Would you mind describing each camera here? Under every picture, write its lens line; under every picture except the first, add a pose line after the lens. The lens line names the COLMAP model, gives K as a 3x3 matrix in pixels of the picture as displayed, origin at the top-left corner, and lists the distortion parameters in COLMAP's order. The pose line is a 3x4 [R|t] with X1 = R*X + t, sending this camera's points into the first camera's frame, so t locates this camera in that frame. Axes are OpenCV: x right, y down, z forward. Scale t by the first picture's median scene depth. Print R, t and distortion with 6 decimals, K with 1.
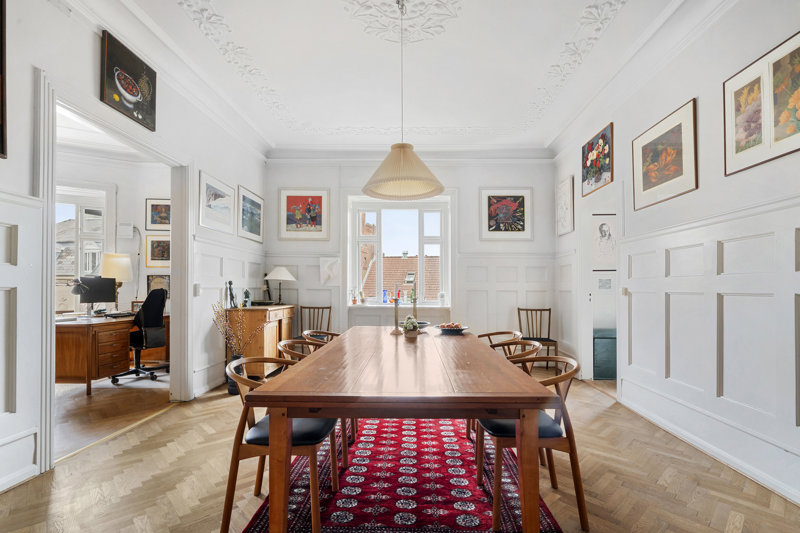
lens RADIAL K [[359.4, 0, 402.2], [0, 359.4, 283.7], [0, 0, 1]] dist [0.005517, 0.001004]
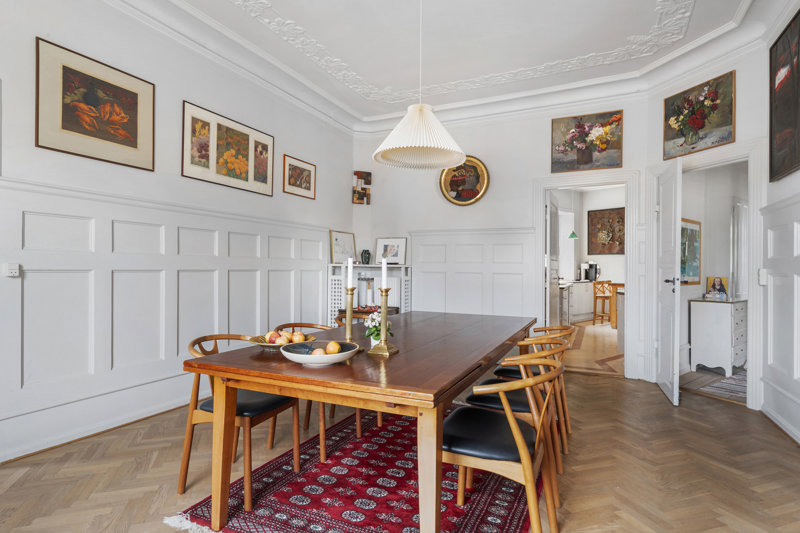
lens RADIAL K [[419.2, 0, 399.7], [0, 419.2, 267.9], [0, 0, 1]] dist [0.012641, 0.001601]
pose [[-0.913556, 0.002582, 0.406705, -0.376350], [-0.005056, 0.999830, -0.017704, 0.037410], [-0.406682, -0.018229, -0.913388, 2.067407]]
